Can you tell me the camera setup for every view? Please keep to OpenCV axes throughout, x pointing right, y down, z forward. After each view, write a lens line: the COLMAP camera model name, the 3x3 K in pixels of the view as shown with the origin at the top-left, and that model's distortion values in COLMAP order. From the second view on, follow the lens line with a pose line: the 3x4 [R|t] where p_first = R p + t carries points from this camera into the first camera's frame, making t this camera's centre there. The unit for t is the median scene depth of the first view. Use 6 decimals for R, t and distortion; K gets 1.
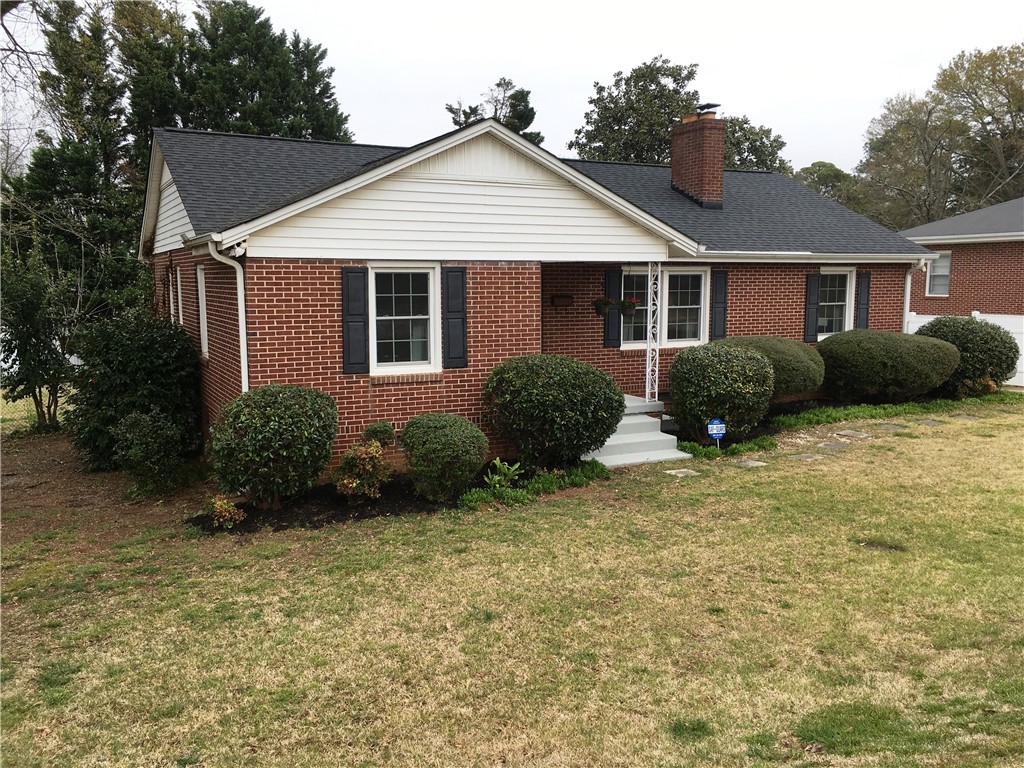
lens RADIAL K [[915.3, 0, 512.0], [0, 915.3, 384.0], [0, 0, 1]] dist [0.006072, 0.001788]
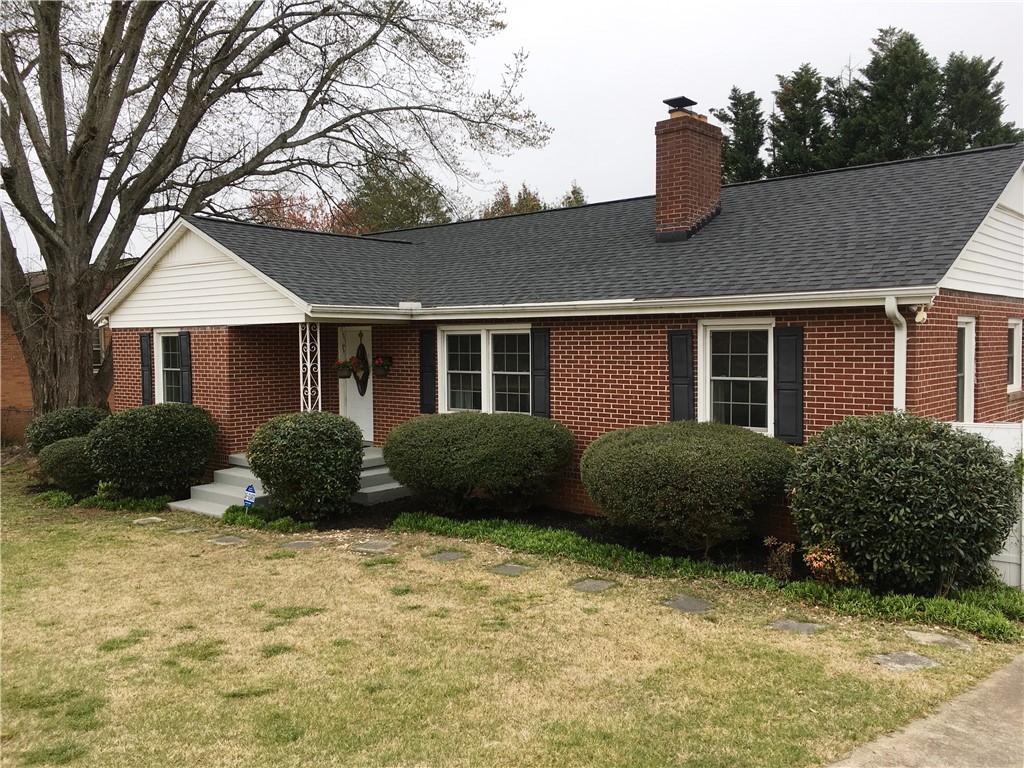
lens RADIAL K [[842.9, 0, 512.0], [0, 842.9, 384.0], [0, 0, 1]] dist [0.069266, 0.001789]
pose [[0.381399, 0.047657, -0.923181, 0.909996], [-0.098460, 0.995084, 0.010691, -0.084283], [0.919152, 0.086819, 0.384216, 0.724362]]
